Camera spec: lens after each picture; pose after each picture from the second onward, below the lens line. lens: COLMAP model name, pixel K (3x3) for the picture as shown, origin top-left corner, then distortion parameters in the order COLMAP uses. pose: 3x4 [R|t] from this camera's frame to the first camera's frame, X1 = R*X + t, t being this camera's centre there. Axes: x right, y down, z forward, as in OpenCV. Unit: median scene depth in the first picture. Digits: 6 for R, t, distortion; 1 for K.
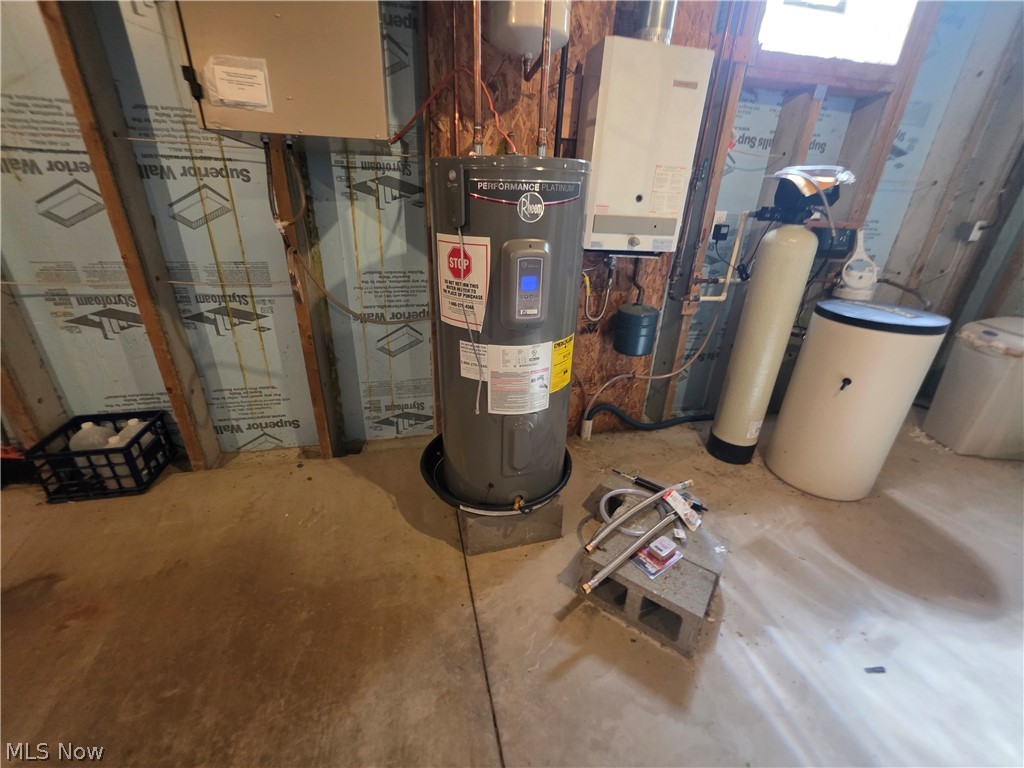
lens RADIAL K [[412.4, 0, 511.0], [0, 412.4, 374.5], [0, 0, 1]] dist [-0.002736, 0.000438]
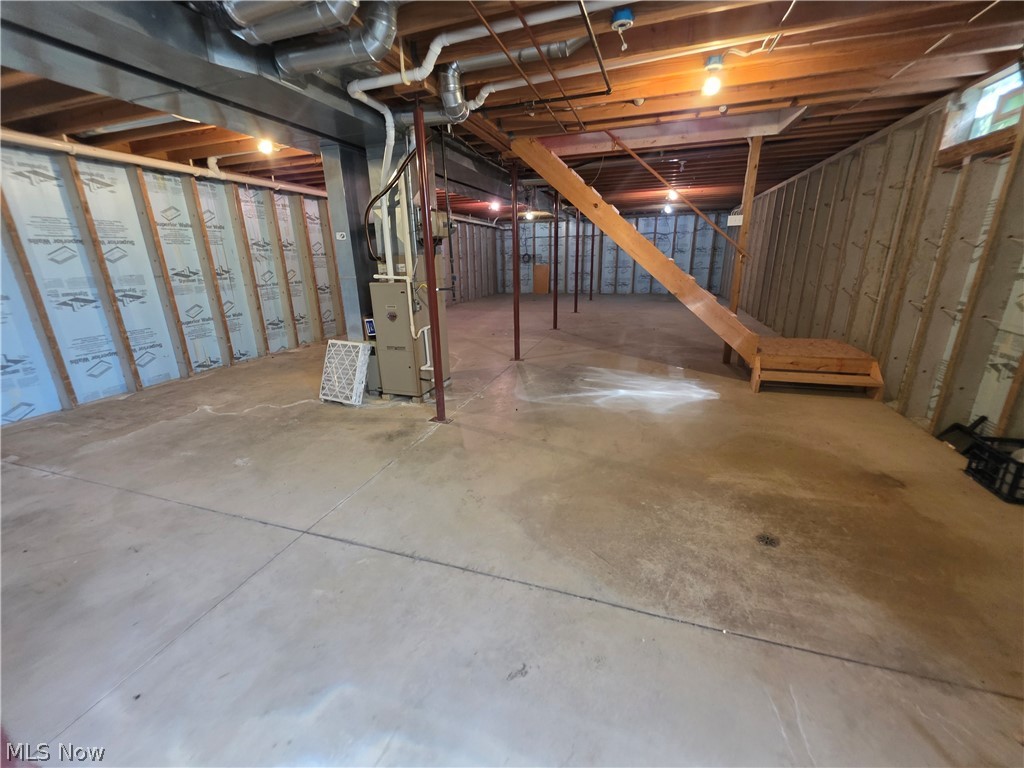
lens RADIAL K [[412.4, 0, 506.4], [0, 412.4, 380.4], [0, 0, 1]] dist [-0.002736, 0.000438]
pose [[-0.530201, 0.231490, -0.815659, 0.901951], [-0.328103, 0.831041, 0.449132, -0.087674], [0.781816, 0.505750, -0.364666, 0.081011]]
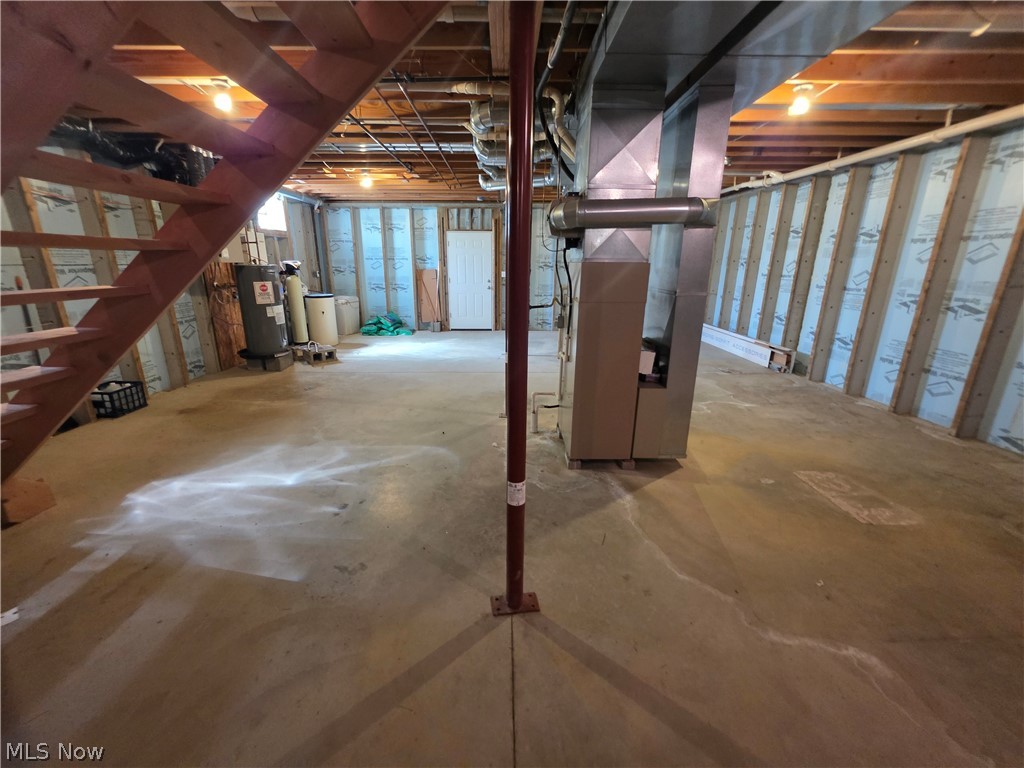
lens RADIAL K [[412.4, 0, 508.0], [0, 412.4, 378.9], [0, 0, 1]] dist [-0.002736, 0.000438]
pose [[0.222358, -0.294636, 0.929380, -2.646617], [0.388420, 0.901100, 0.192740, 0.517679], [-0.894252, 0.318132, 0.314809, -1.620059]]
